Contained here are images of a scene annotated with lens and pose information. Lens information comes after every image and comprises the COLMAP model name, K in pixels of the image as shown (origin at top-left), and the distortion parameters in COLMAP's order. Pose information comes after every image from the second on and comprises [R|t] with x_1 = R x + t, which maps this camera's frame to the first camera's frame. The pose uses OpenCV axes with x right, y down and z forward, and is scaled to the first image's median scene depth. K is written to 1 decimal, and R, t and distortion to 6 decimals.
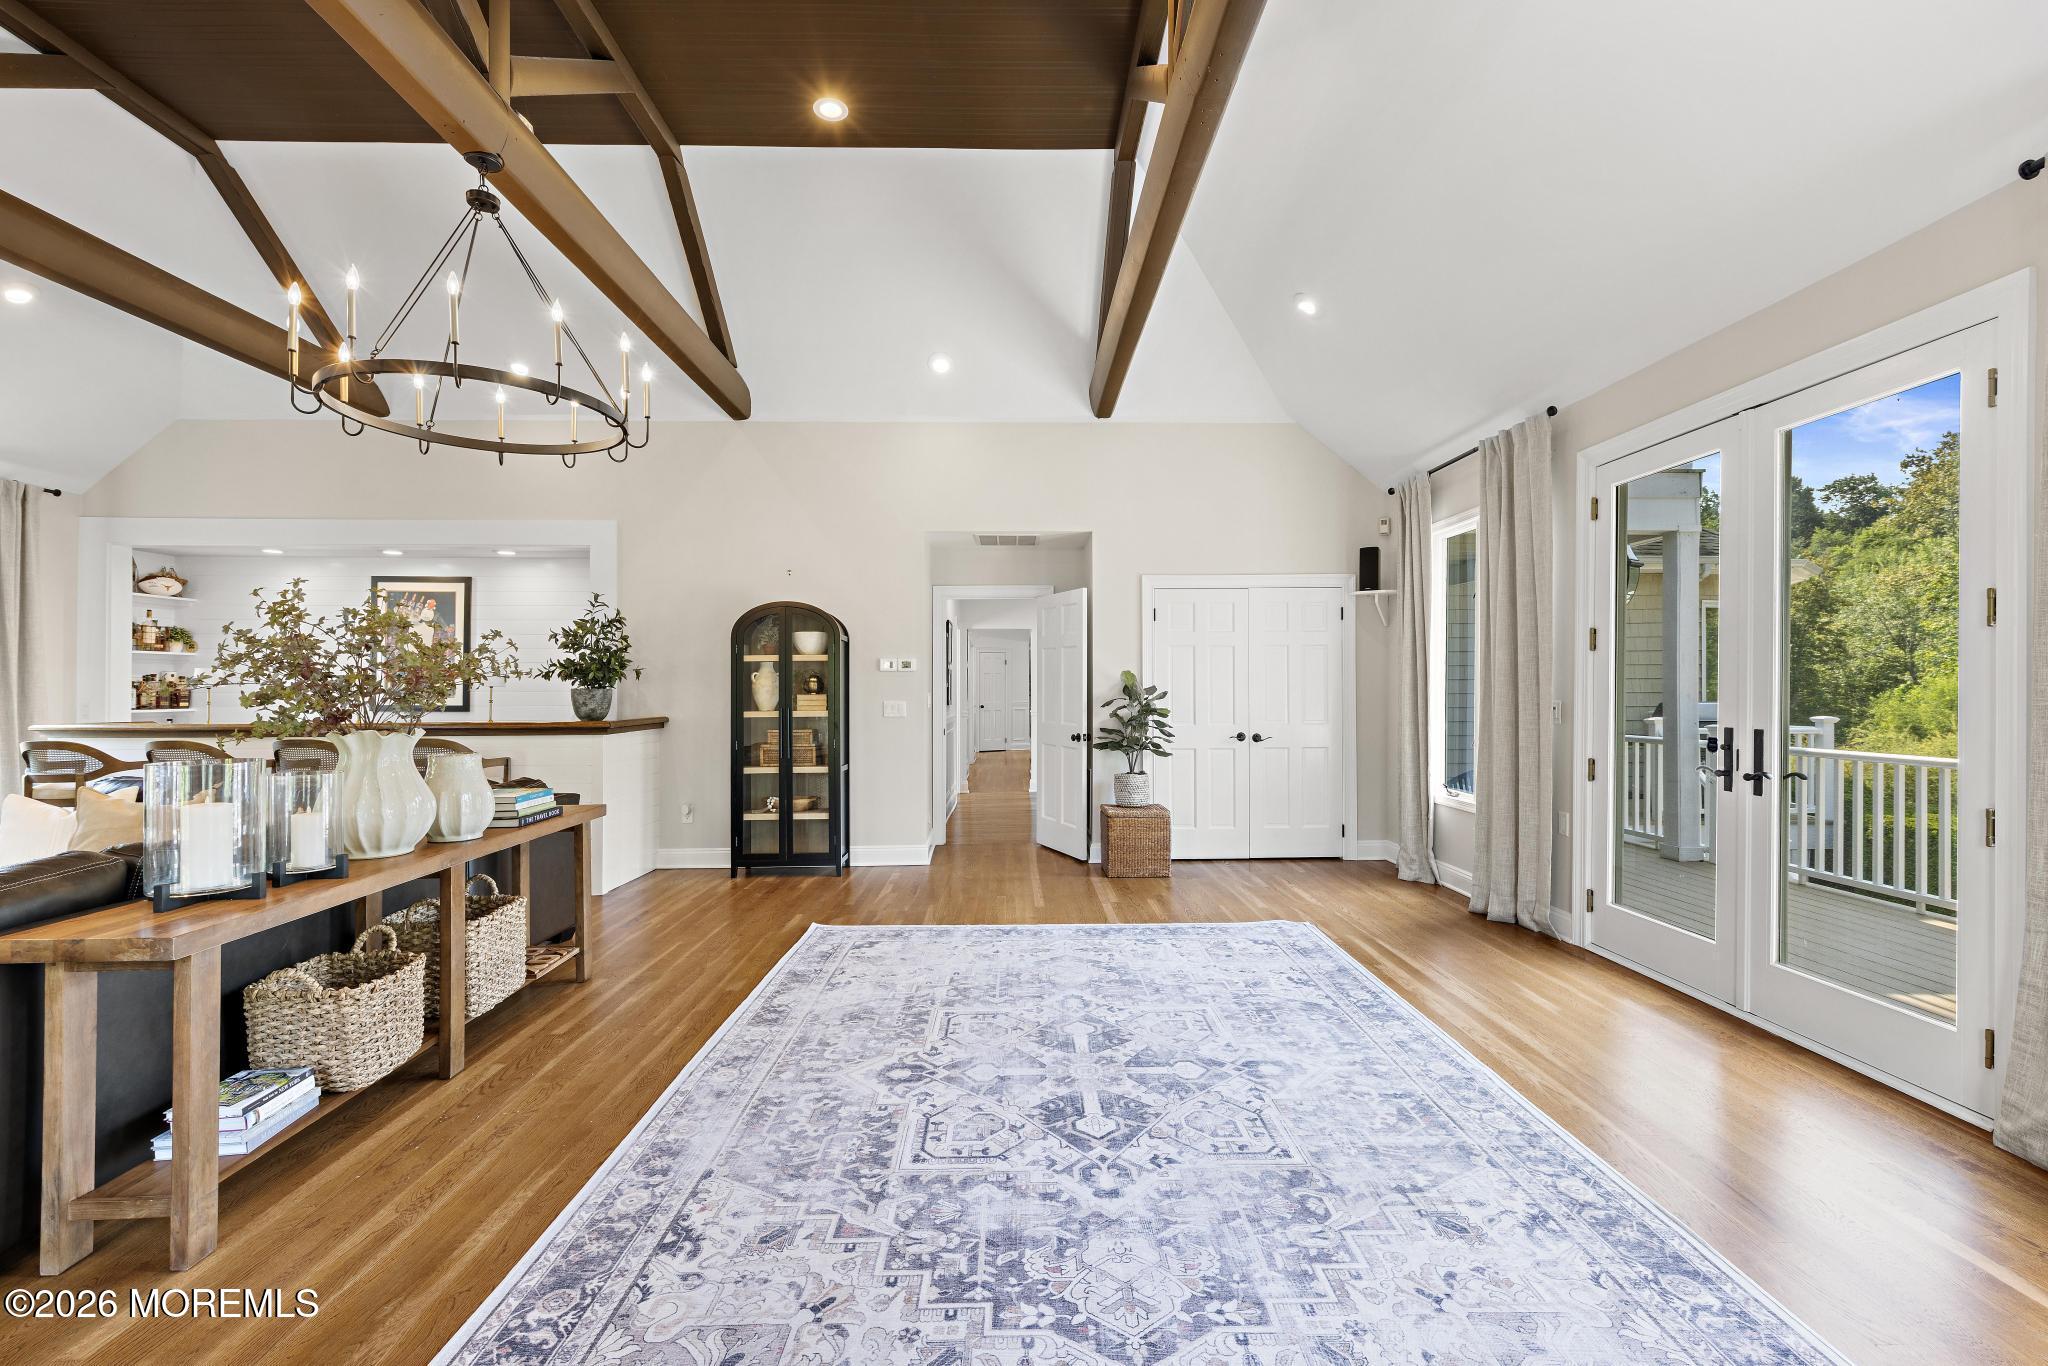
lens RADIAL K [[874.6, 0, 1030.1], [0, 874.6, 687.1], [0, 0, 1]] dist [-0.001307, -0.000485]
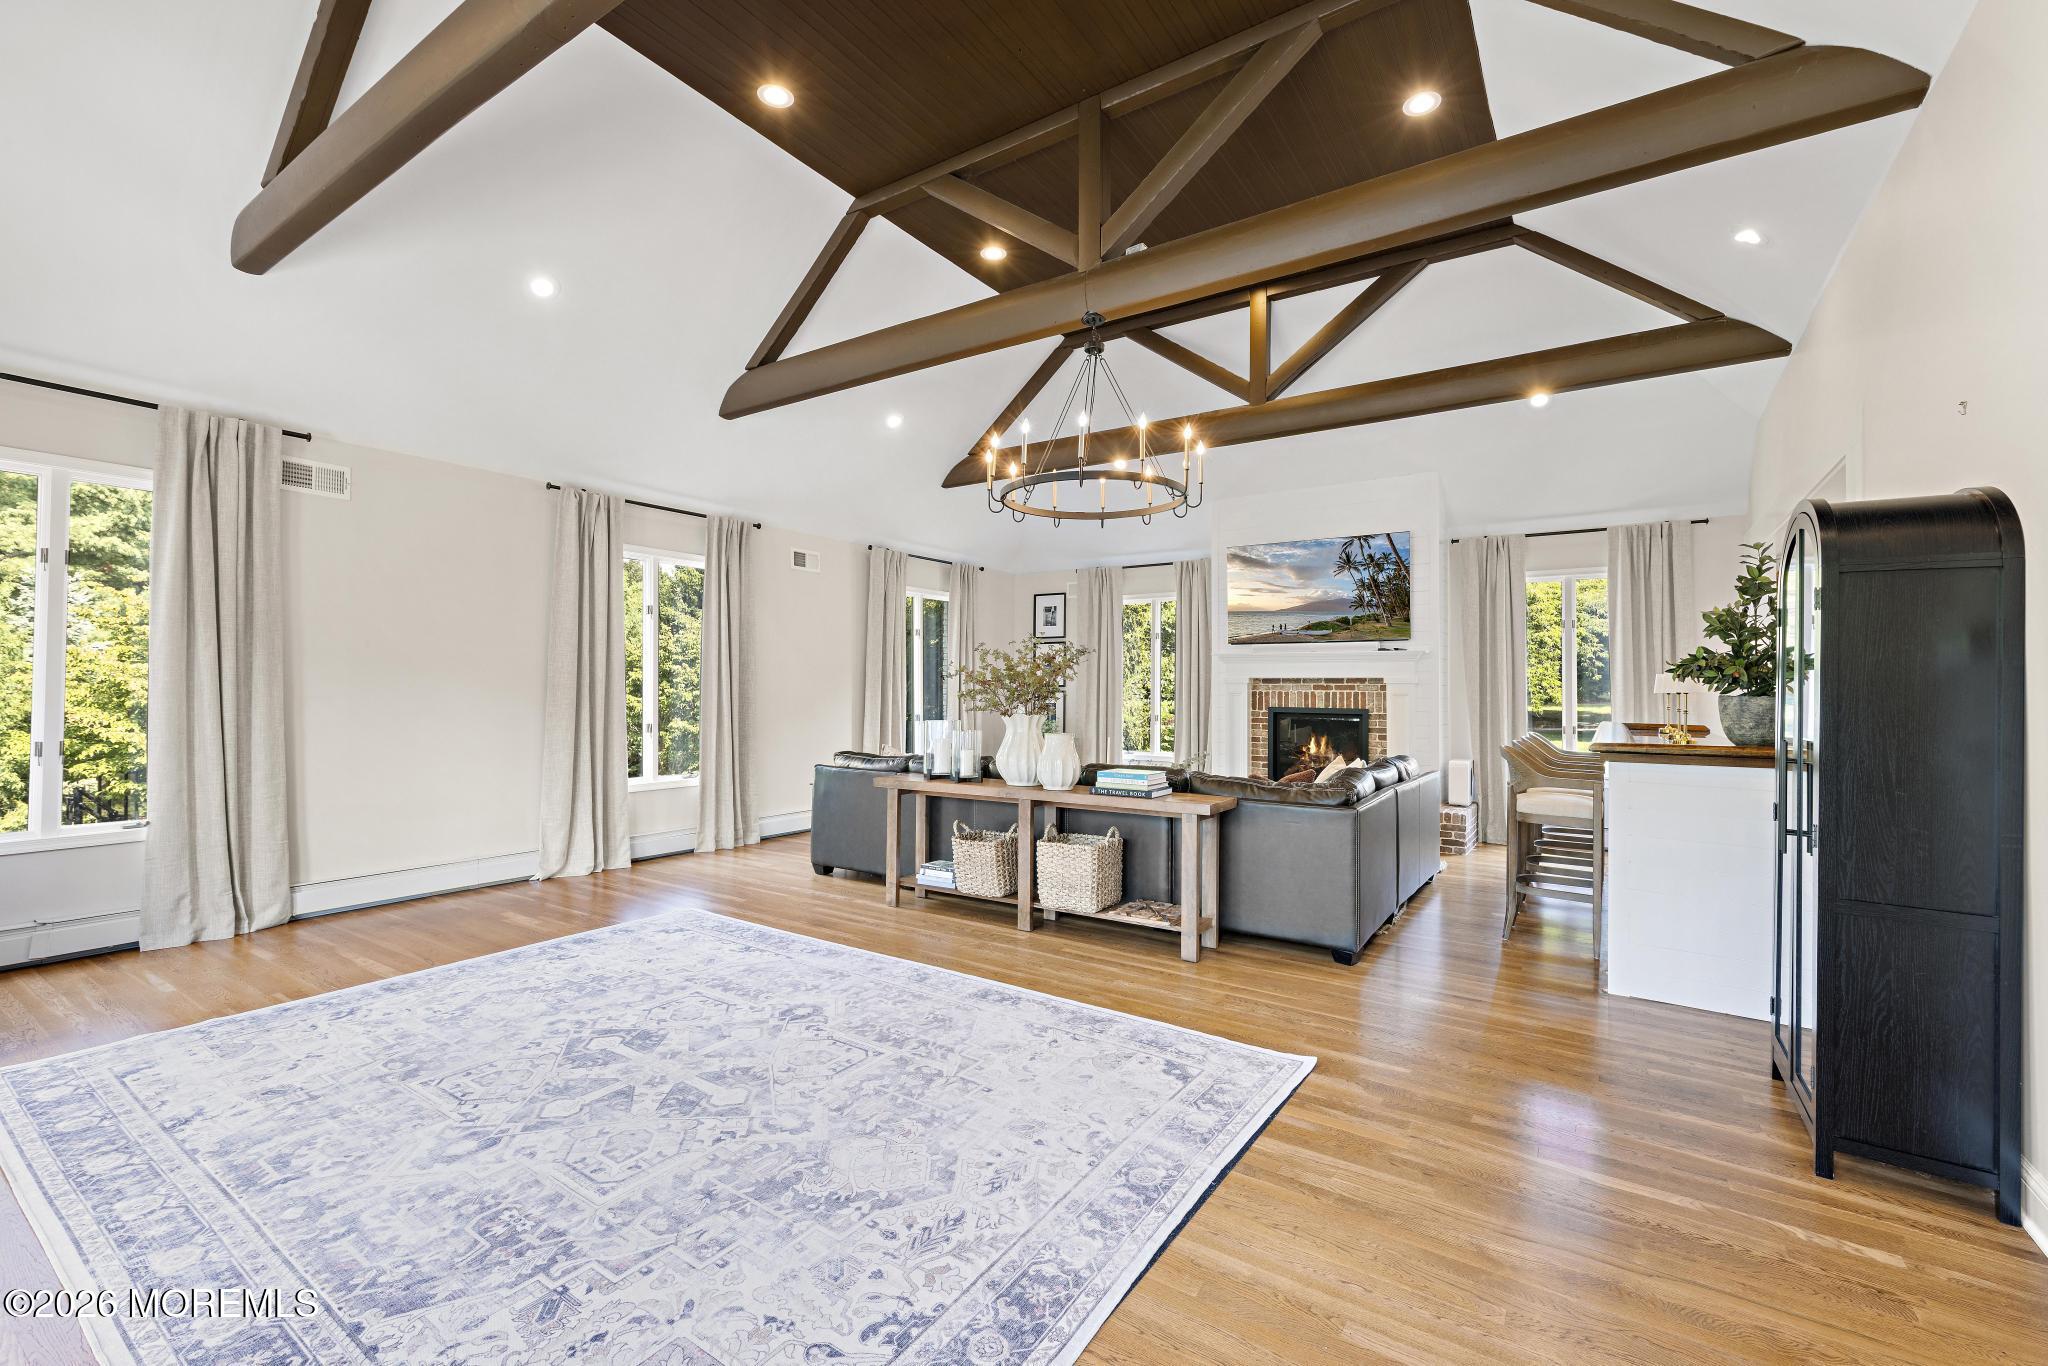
lens RADIAL K [[874.6, 0, 1030.2], [0, 874.6, 674.9], [0, 0, 1]] dist [-0.001307, -0.000485]
pose [[-0.580316, -0.014655, -0.814259, 0.629308], [-0.005724, 0.999887, -0.013916, -0.003210], [0.814371, -0.003415, -0.580334, 1.880752]]
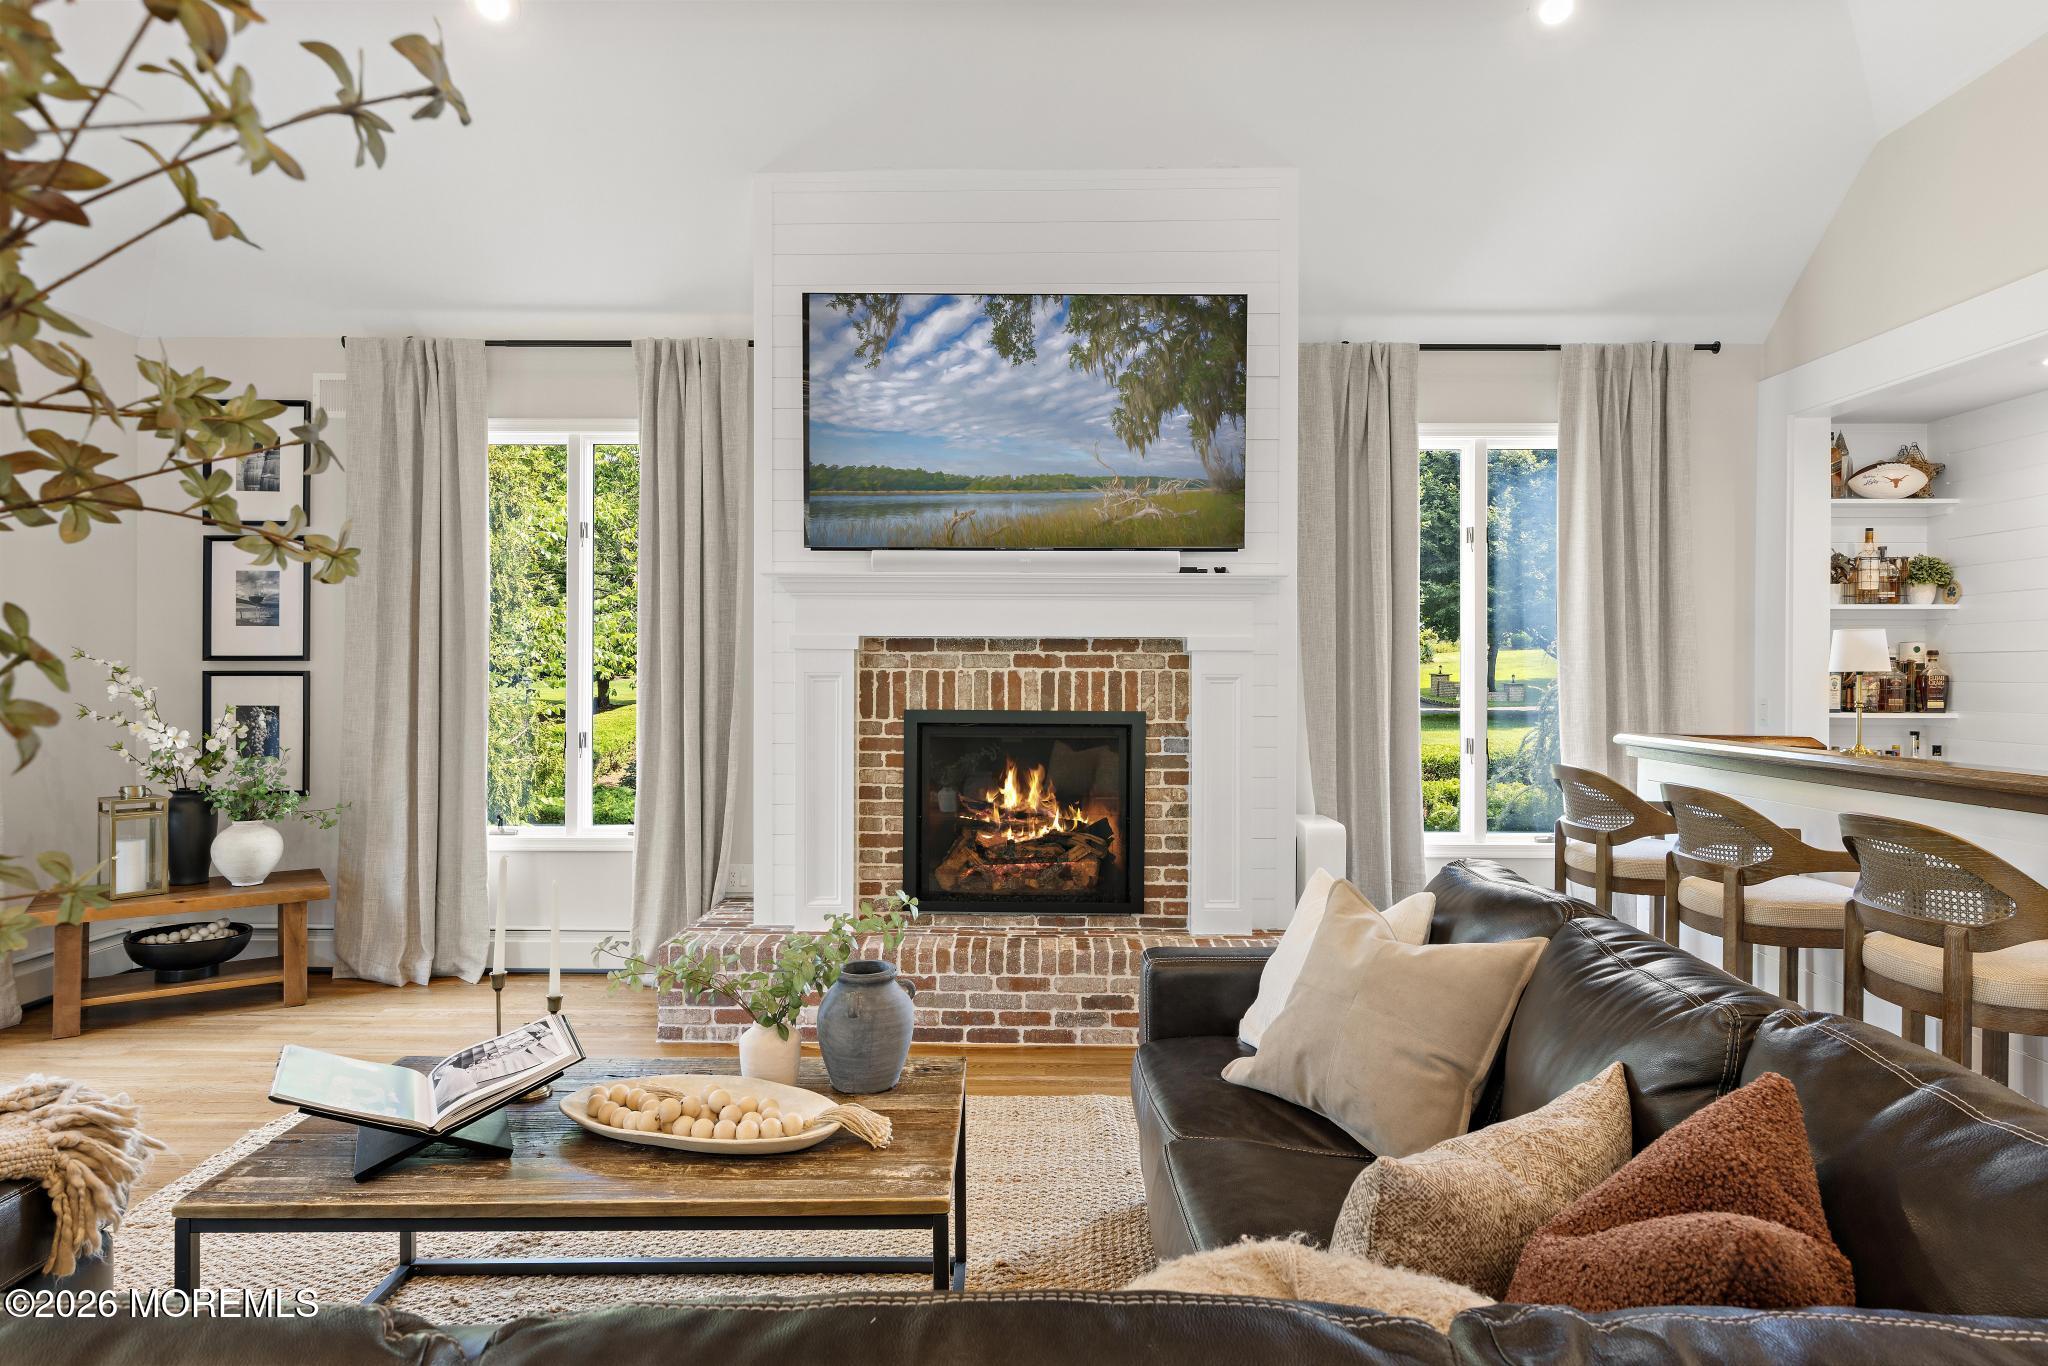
lens RADIAL K [[1187.1, 0, 1022.7], [0, 1187.1, 677.3], [0, 0, 1]] dist [0.003807, 0.000800]
pose [[-0.034624, -0.003213, -0.999395, -0.560787], [-0.004433, 0.999985, -0.003061, 0.017902], [0.999391, 0.004325, -0.034638, 1.096024]]
